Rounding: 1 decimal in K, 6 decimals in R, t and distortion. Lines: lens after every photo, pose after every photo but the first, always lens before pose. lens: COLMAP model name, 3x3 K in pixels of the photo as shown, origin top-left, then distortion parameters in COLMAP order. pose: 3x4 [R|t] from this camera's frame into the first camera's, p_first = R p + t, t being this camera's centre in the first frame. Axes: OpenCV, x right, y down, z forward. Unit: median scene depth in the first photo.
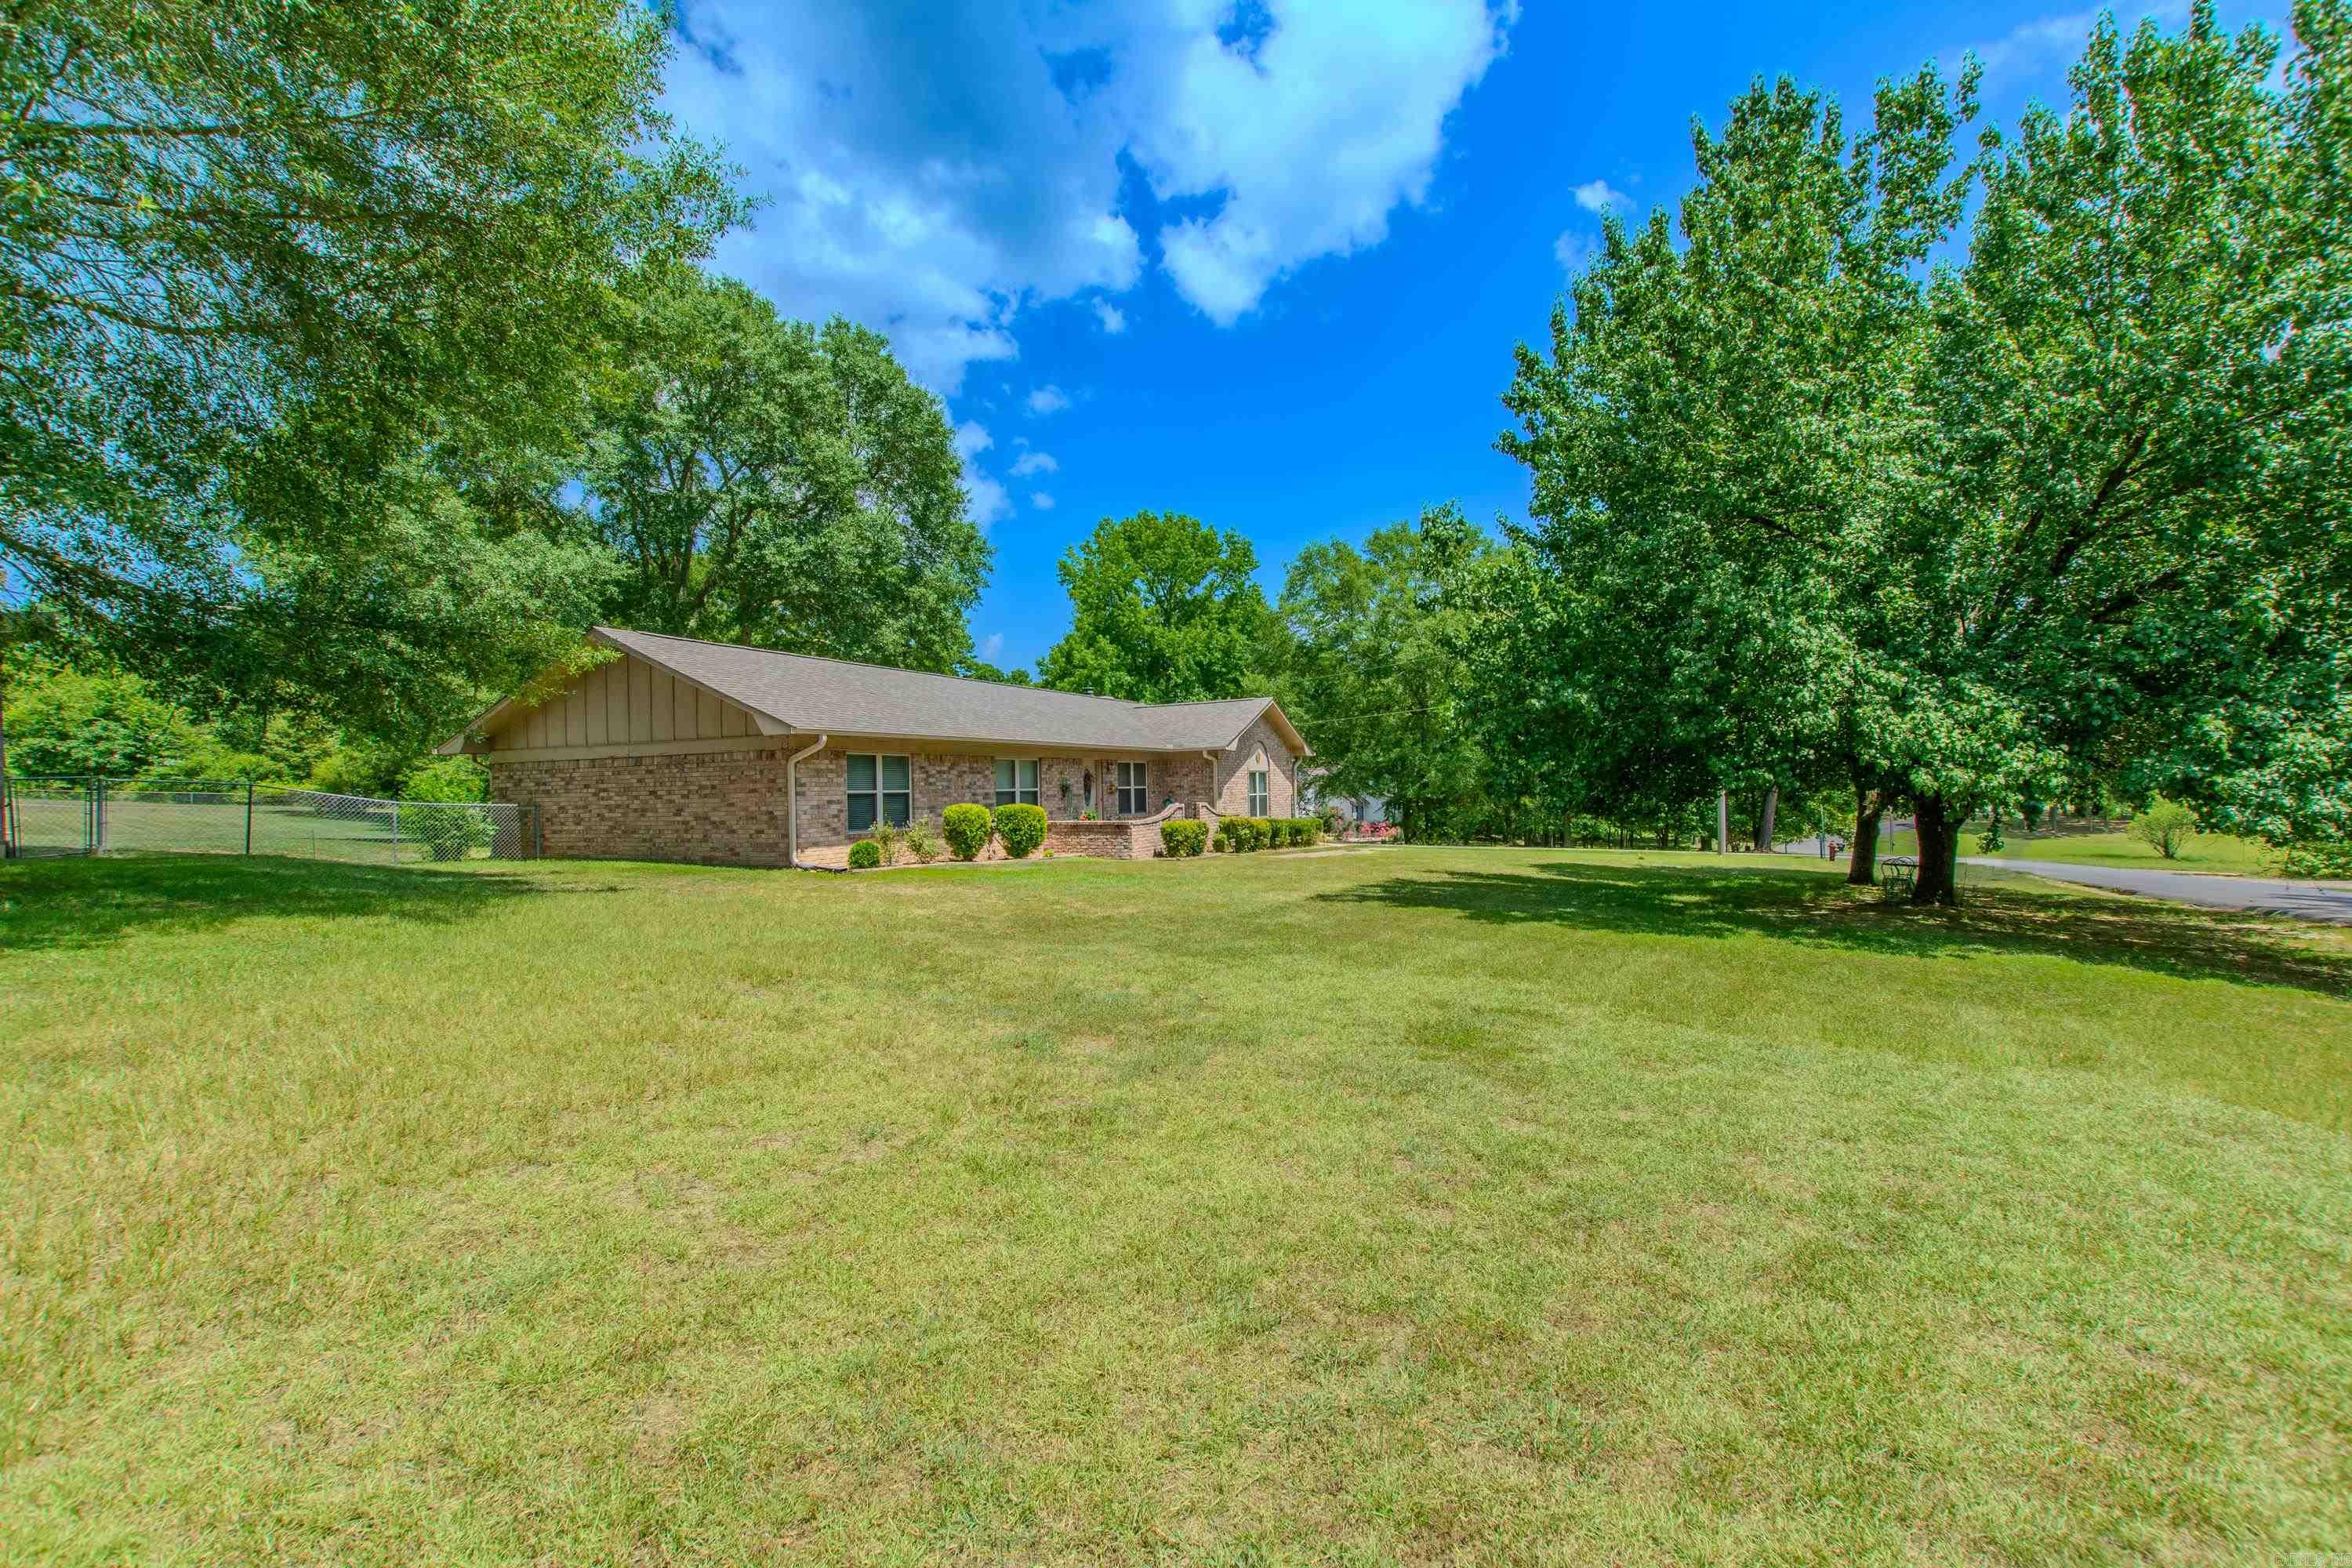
lens RADIAL K [[989.7, 0, 1162.3], [0, 989.7, 741.9], [0, 0, 1]] dist [0.017001, -0.001111]
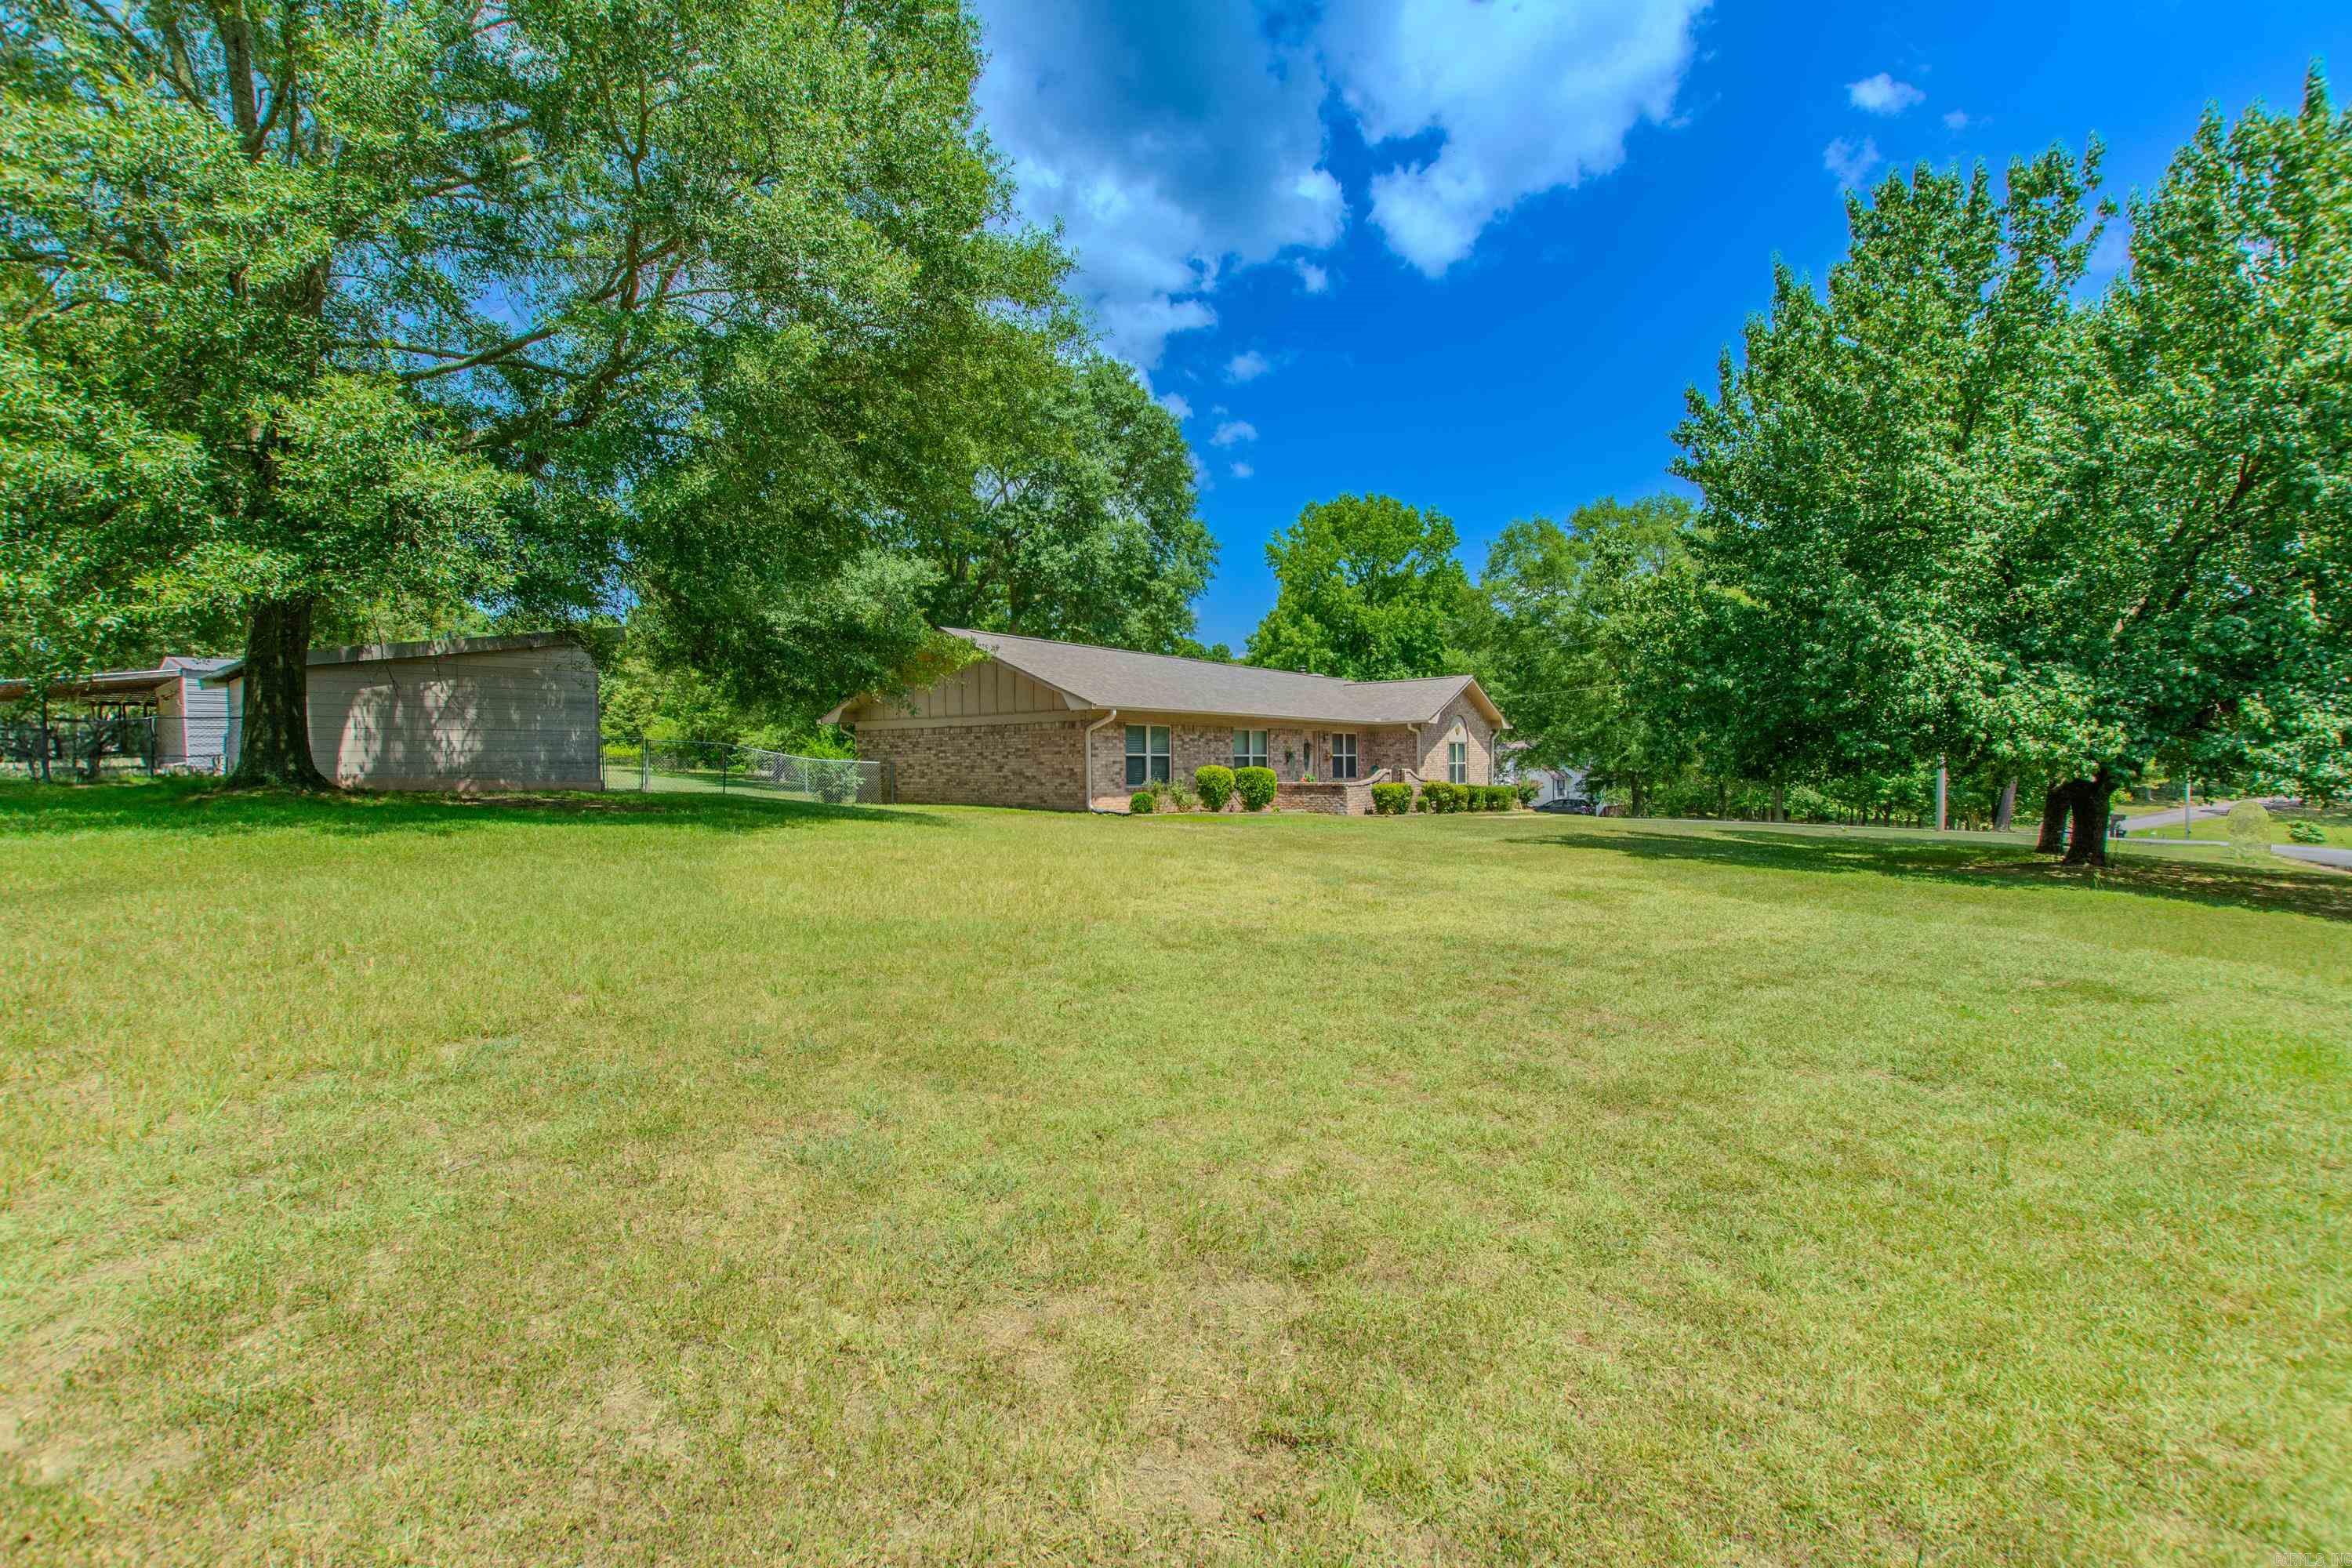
lens RADIAL K [[989.7, 0, 1180.4], [0, 989.7, 775.0], [0, 0, 1]] dist [0.017001, -0.001111]
pose [[0.984078, 0.014438, -0.177152, -0.016689], [-0.003748, 0.998159, 0.060531, -0.001250], [0.177700, -0.058903, 0.982320, -0.203856]]
